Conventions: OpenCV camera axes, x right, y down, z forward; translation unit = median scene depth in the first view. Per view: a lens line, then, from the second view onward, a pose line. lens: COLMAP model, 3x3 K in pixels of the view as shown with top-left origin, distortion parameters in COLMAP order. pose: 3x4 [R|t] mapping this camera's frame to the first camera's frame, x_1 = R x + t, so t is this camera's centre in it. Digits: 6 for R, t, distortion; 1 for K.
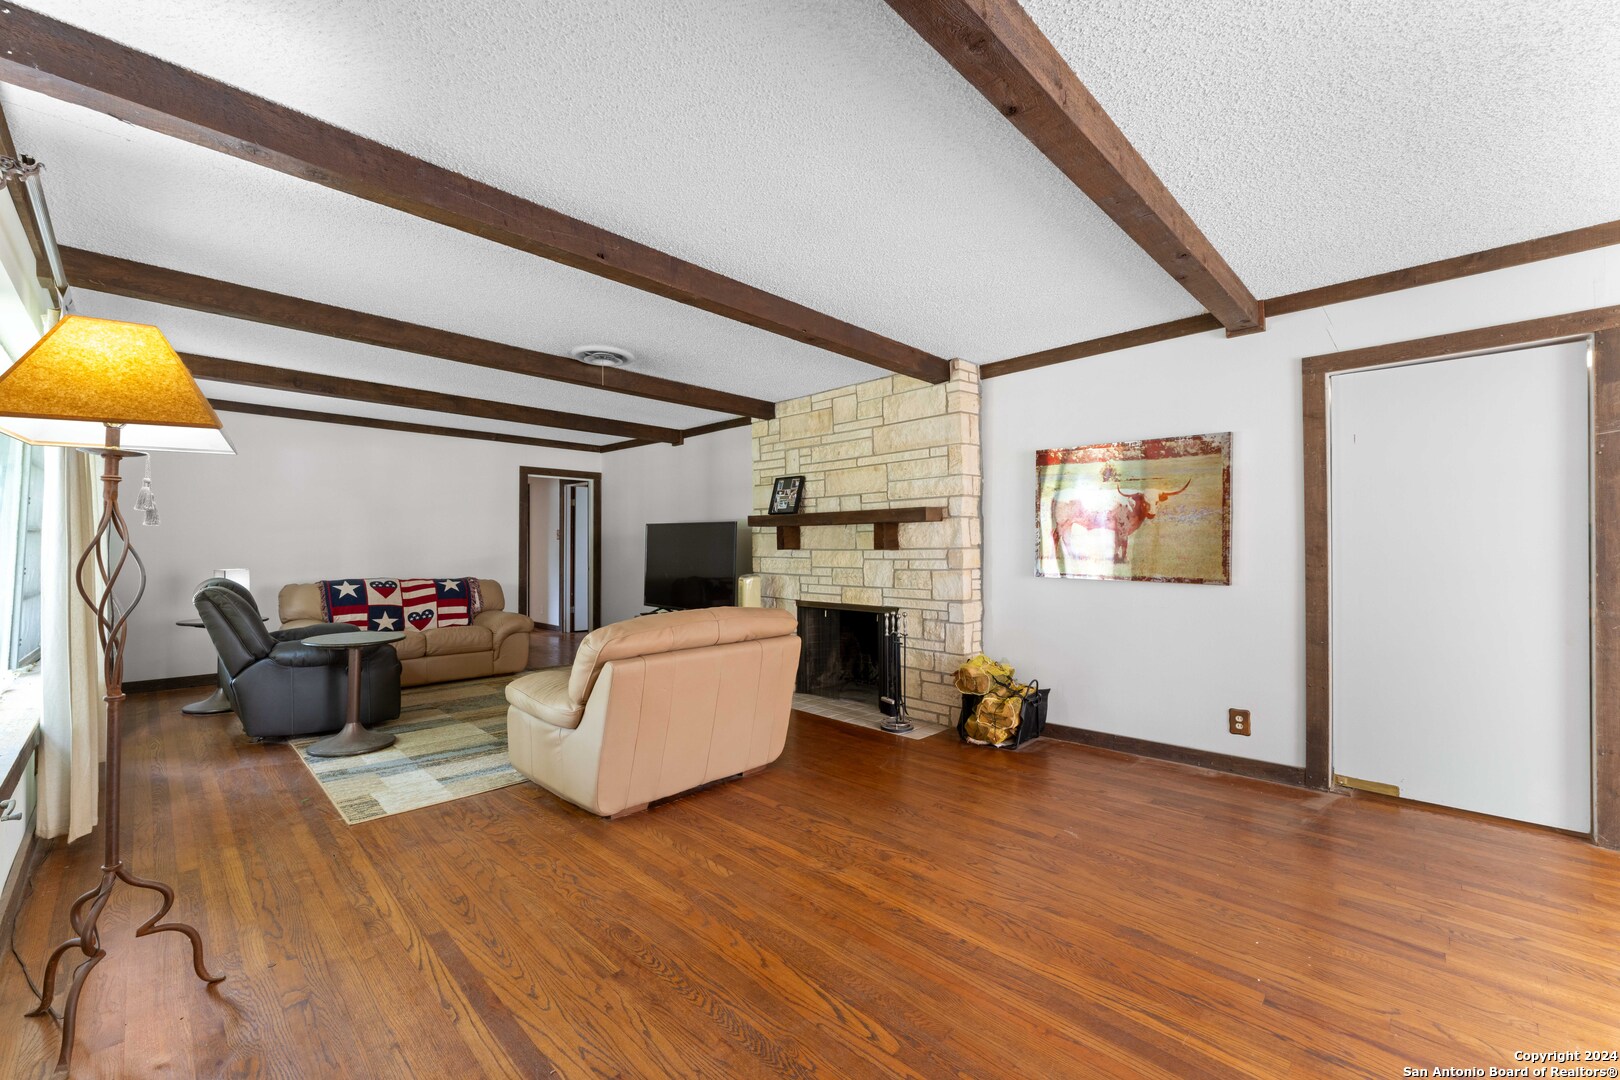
lens RADIAL K [[648.6, 0, 815.5], [0, 648.6, 548.3], [0, 0, 1]] dist [0.002415, 0.000023]
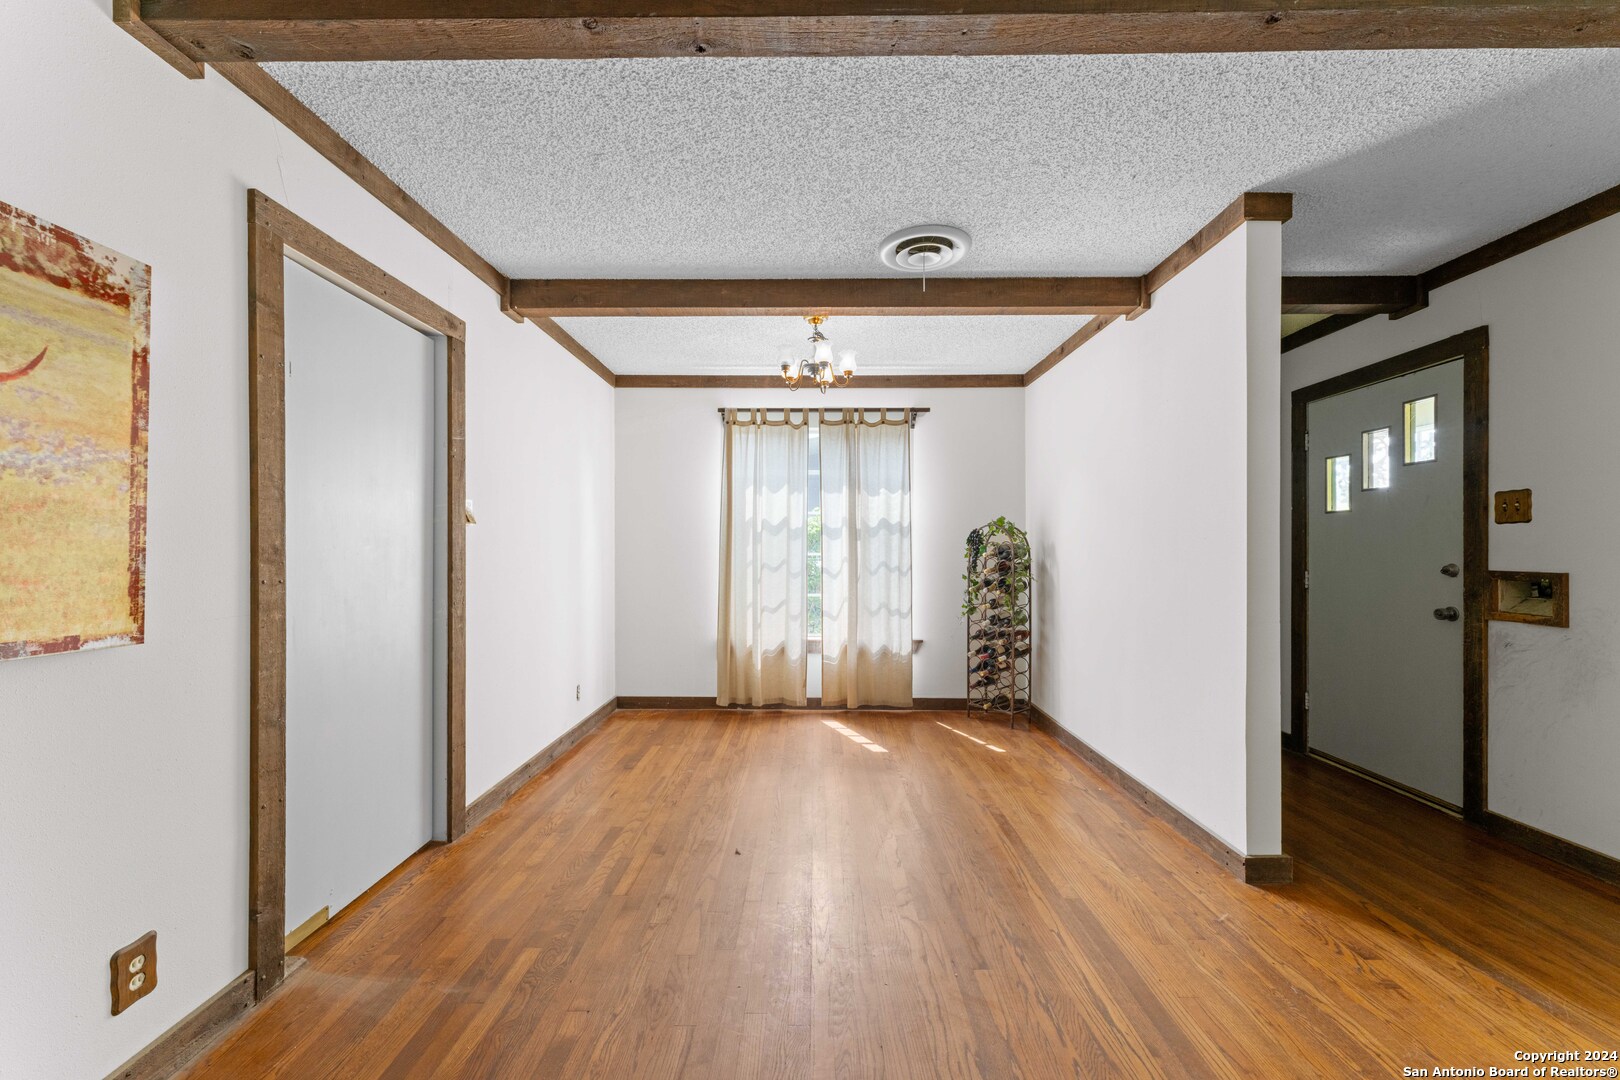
lens RADIAL K [[648.6, 0, 815.5], [0, 648.6, 548.3], [0, 0, 1]] dist [0.002415, 0.000023]
pose [[-0.693035, 0.003602, 0.720895, 0.040113], [0.004955, 0.999988, -0.000232, 0.000218], [-0.720887, 0.003411, -0.693044, 0.724783]]
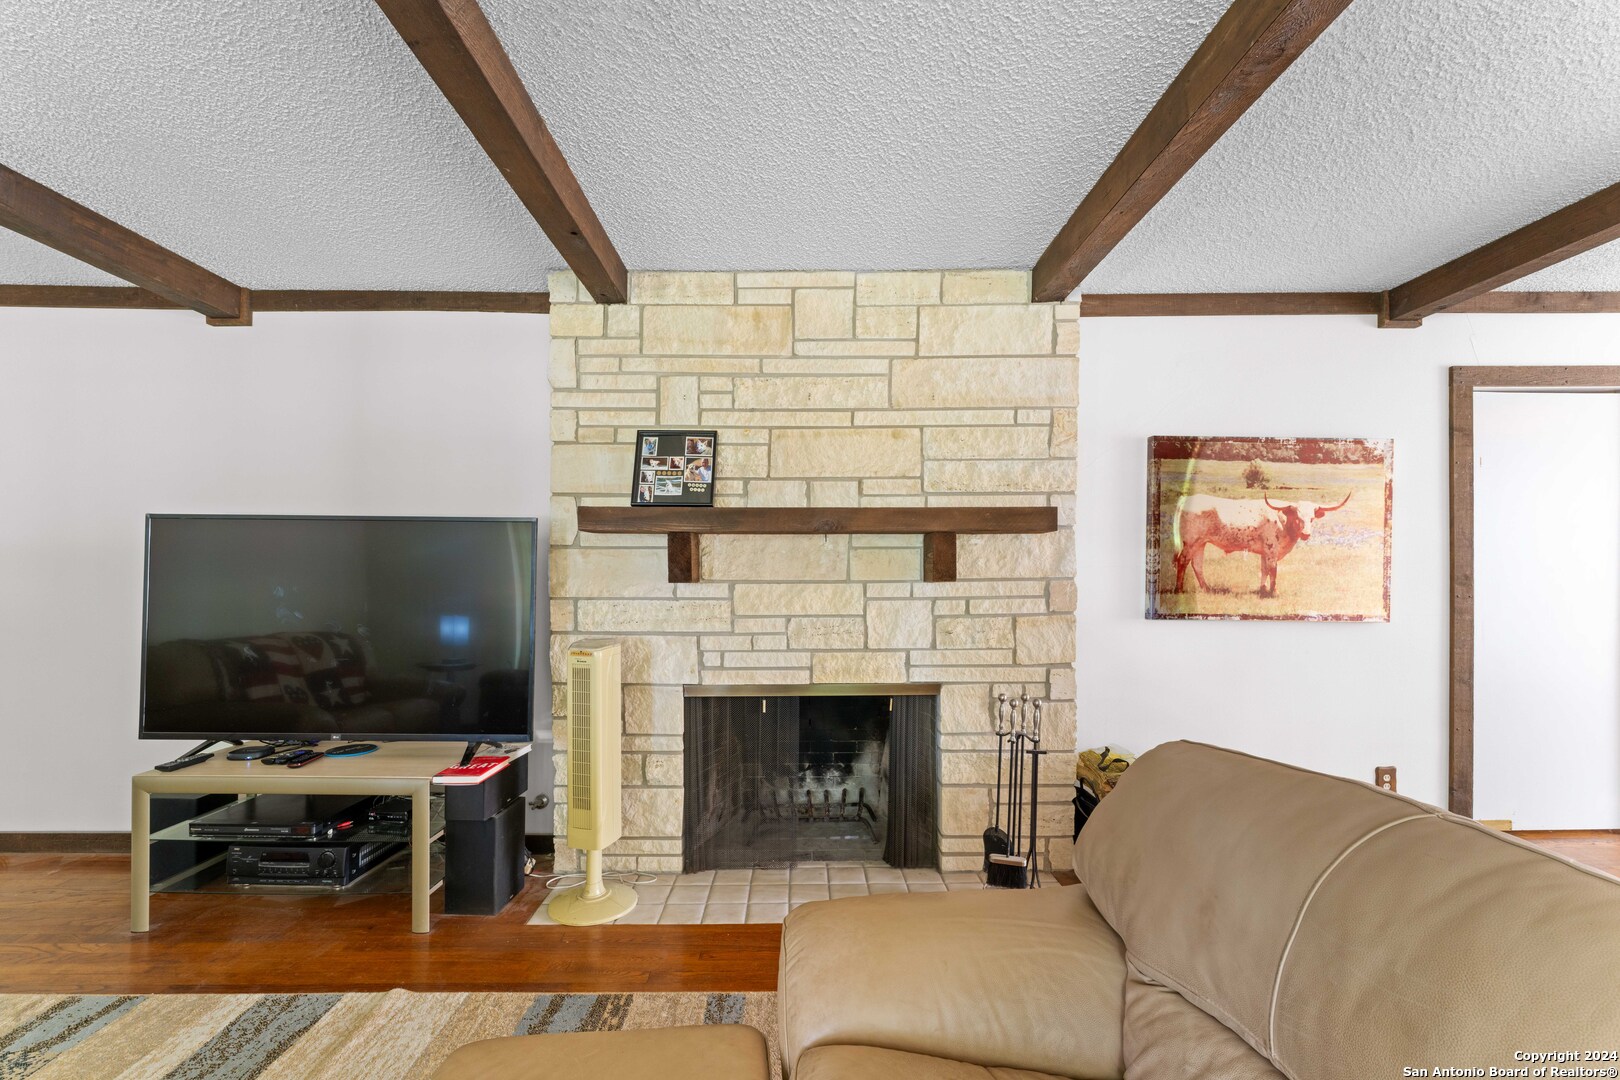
lens RADIAL K [[663.4, 0, 804.0], [0, 663.4, 575.9], [0, 0, 1]] dist [0.000848, 0.000100]
pose [[0.711427, -0.000999, 0.702759, -0.372954], [0.001652, 0.999999, -0.000250, -0.002561], [-0.702758, 0.001339, 0.711428, 0.682375]]
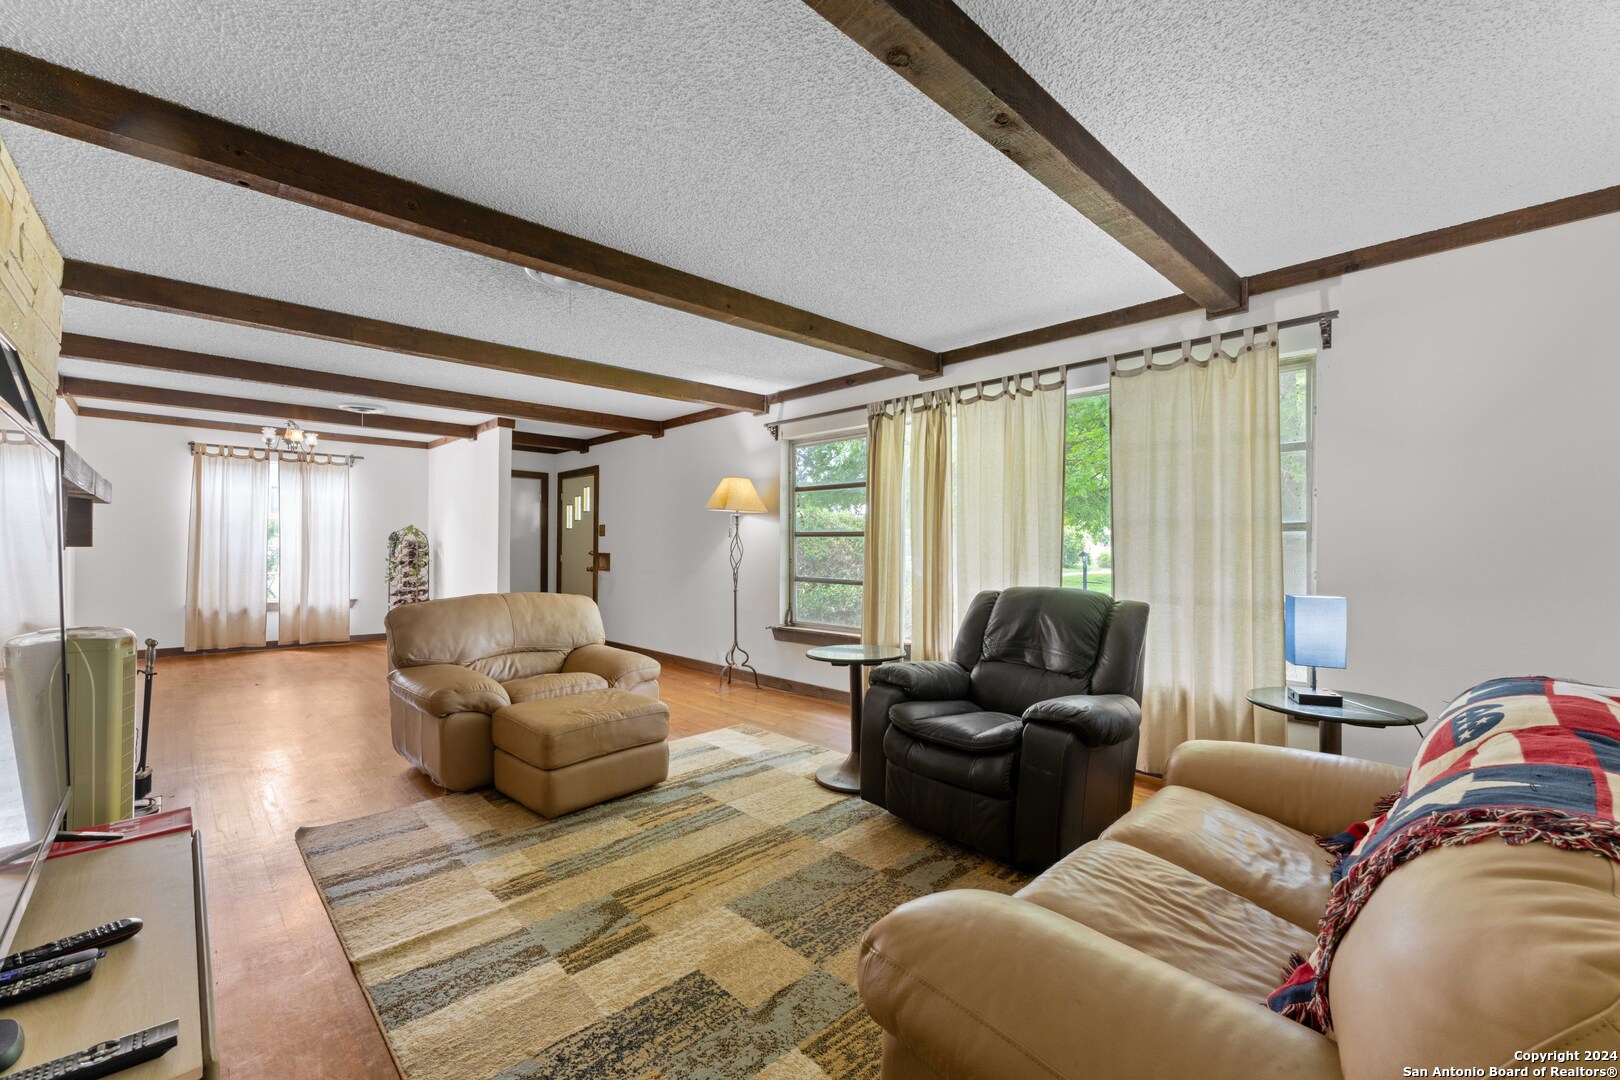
lens RADIAL K [[666.4, 0, 797.3], [0, 666.4, 541.5], [0, 0, 1]] dist [-0.000251, -0.000042]
pose [[-0.998671, -0.005329, 0.051256, -0.554622], [-0.005409, 0.999984, -0.001433, -0.005406], [-0.051248, -0.001709, -0.998685, 1.545272]]
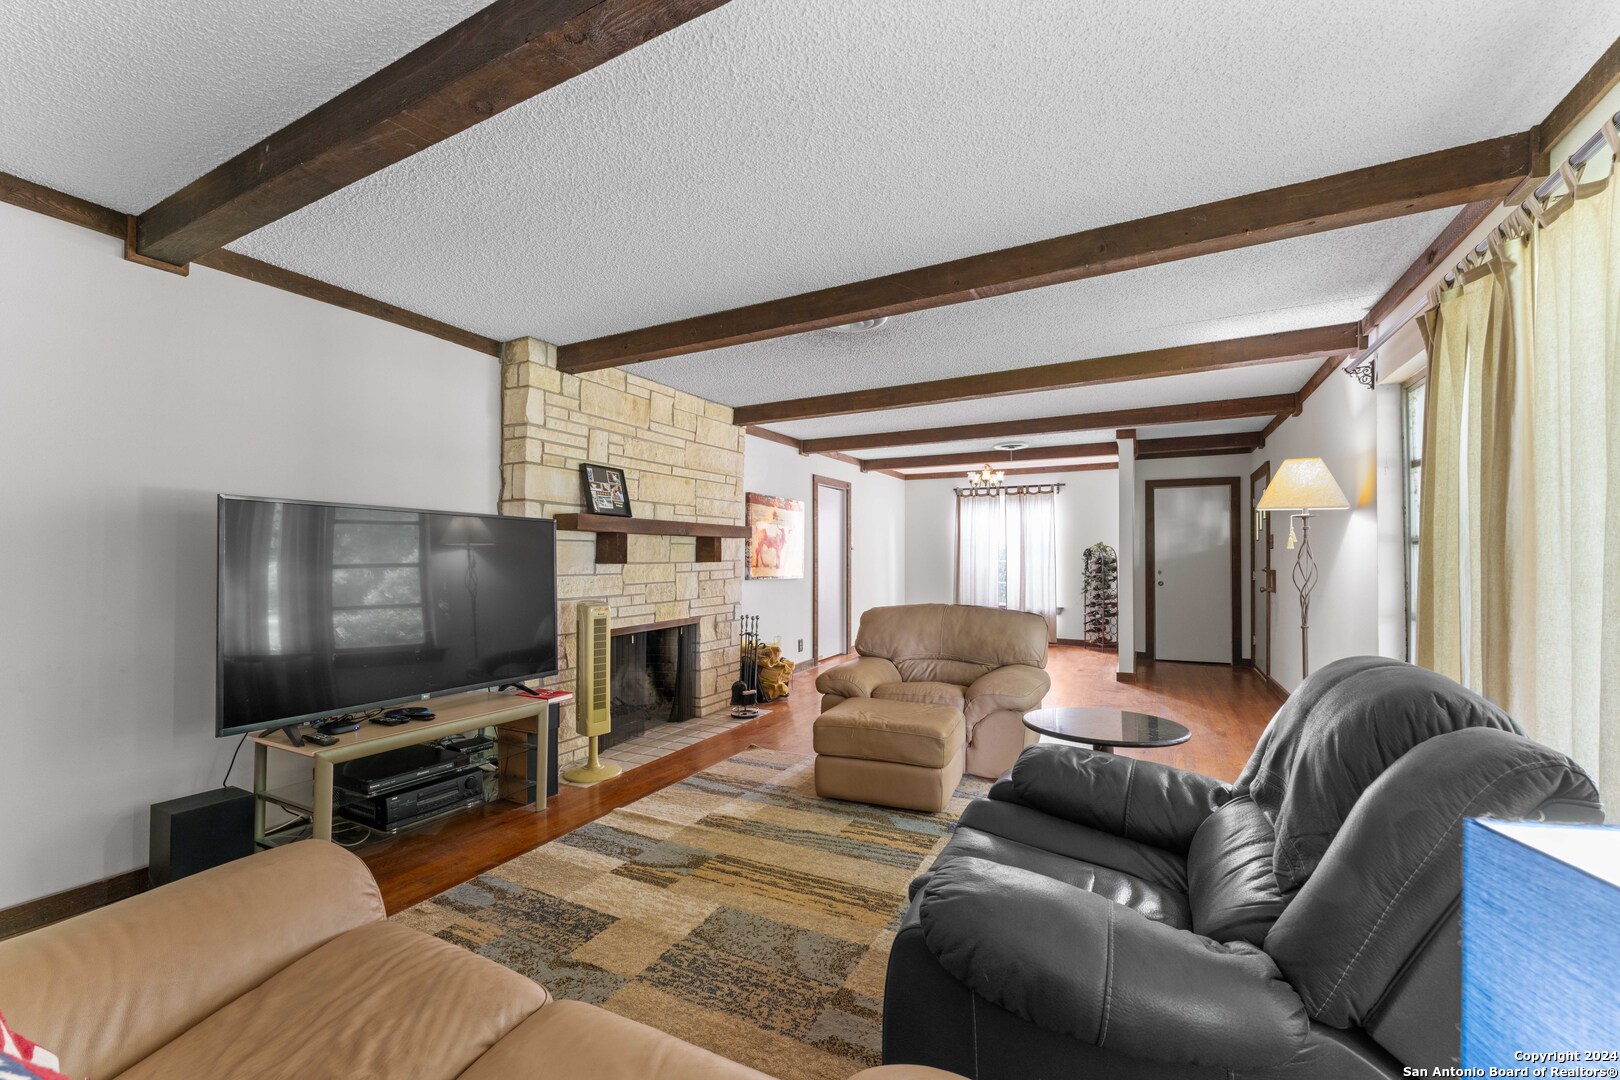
lens RADIAL K [[648.6, 0, 815.5], [0, 648.6, 548.3], [0, 0, 1]] dist [0.002415, 0.000023]
pose [[-0.290999, 0.014426, 0.956614, -0.963812], [0.003770, 0.999896, -0.013932, -0.004907], [-0.956716, -0.000448, -0.291024, 1.148327]]
